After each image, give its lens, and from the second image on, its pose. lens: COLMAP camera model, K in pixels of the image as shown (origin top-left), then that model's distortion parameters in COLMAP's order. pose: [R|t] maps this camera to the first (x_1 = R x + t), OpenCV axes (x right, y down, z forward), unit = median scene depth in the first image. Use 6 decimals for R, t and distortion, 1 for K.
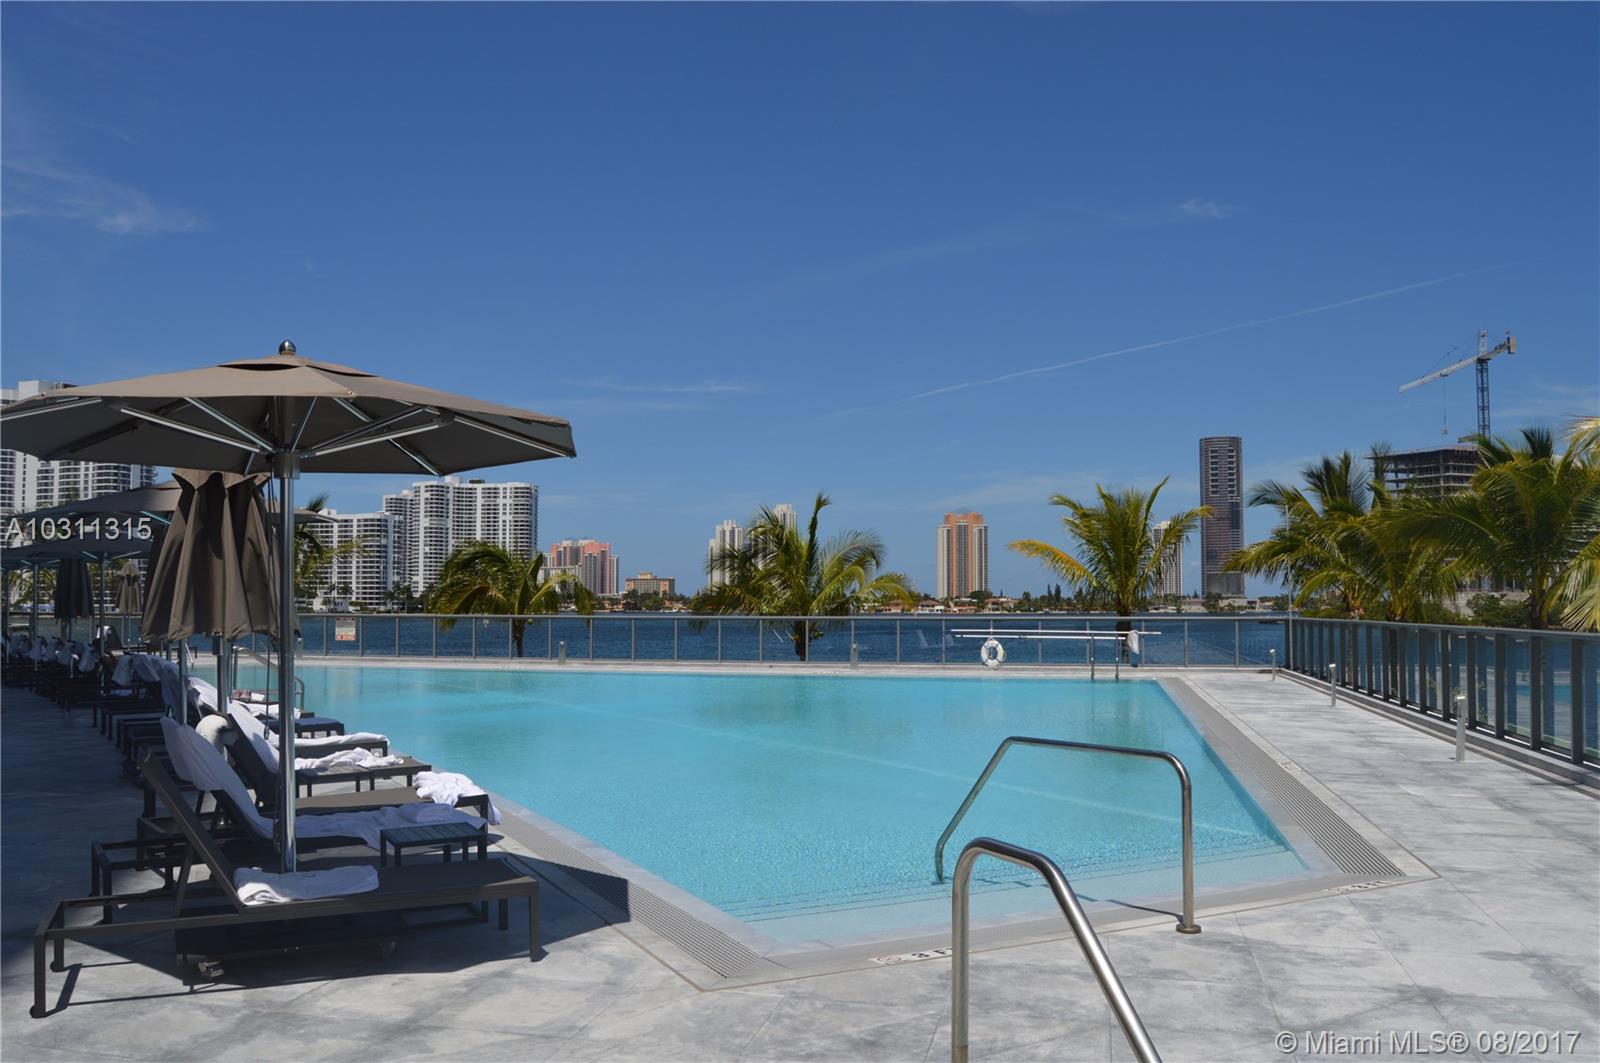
lens RADIAL K [[1273.4, 0, 798.8], [0, 1273.4, 514.9], [0, 0, 1]] dist [-0.072401, 0.007032]
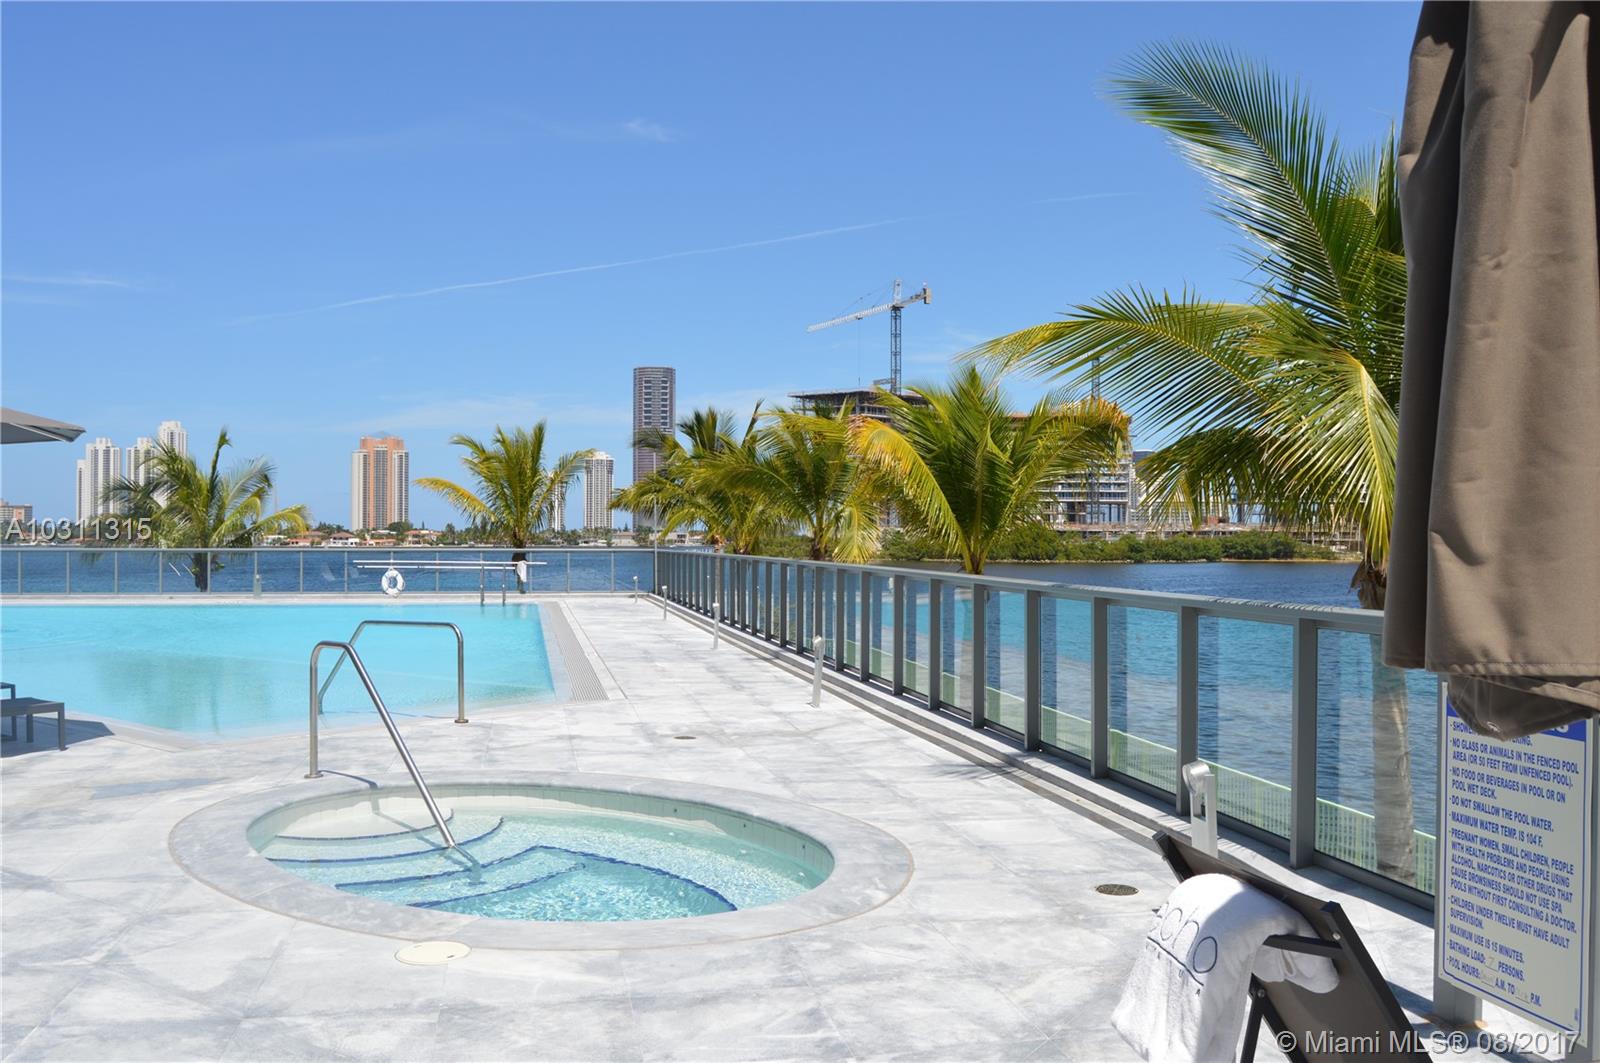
lens RADIAL K [[1353.5, 0, 800.0], [0, 1353.5, 531.5], [0, 0, 1]] dist [-0.076746, 0.007671]
pose [[0.908852, 0.002915, 0.417108, -0.006726], [-0.030479, 0.997766, 0.059441, -0.009368], [-0.416003, -0.066736, 0.906911, -0.129434]]
